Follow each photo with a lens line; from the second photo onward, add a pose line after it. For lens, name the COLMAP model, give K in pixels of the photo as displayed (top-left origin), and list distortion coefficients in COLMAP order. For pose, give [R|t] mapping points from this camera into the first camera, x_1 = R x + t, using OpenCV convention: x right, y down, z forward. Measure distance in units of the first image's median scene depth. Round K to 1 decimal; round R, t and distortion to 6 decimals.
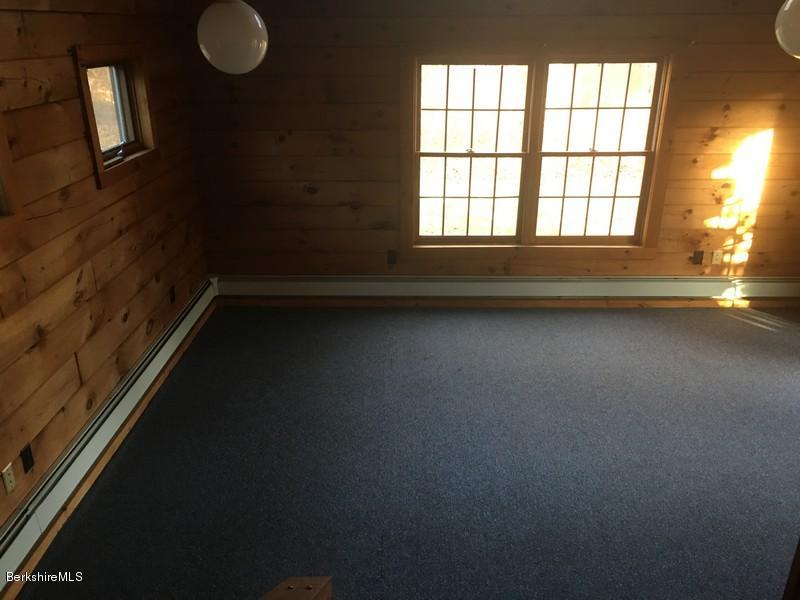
lens RADIAL K [[684.7, 0, 400.0], [0, 684.7, 300.0], [0, 0, 1]] dist [0.118264, -0.127991]
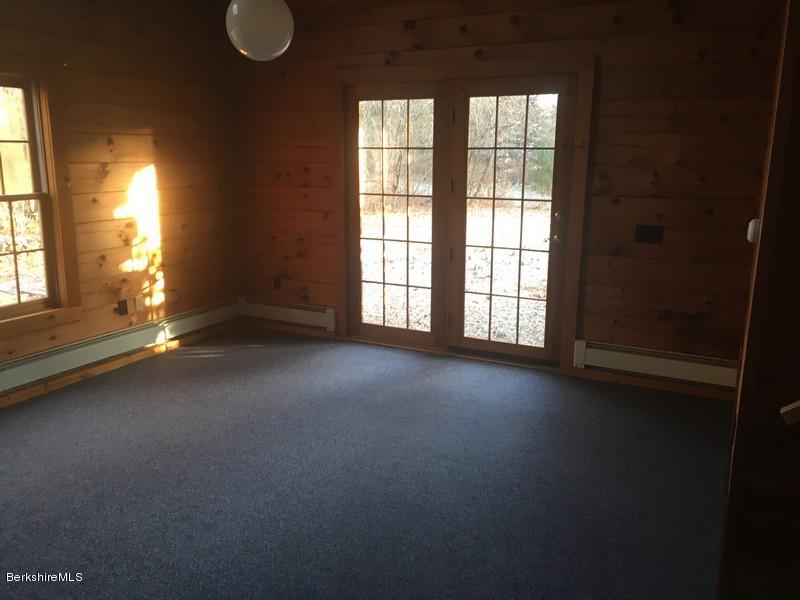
lens RADIAL K [[684.7, 0, 400.0], [0, 684.7, 300.0], [0, 0, 1]] dist [0.118264, -0.127991]
pose [[0.456454, -0.193447, 0.868463, -0.188505], [0.327038, 0.944229, 0.038436, 0.012894], [-0.827463, 0.266476, 0.494262, 0.262257]]
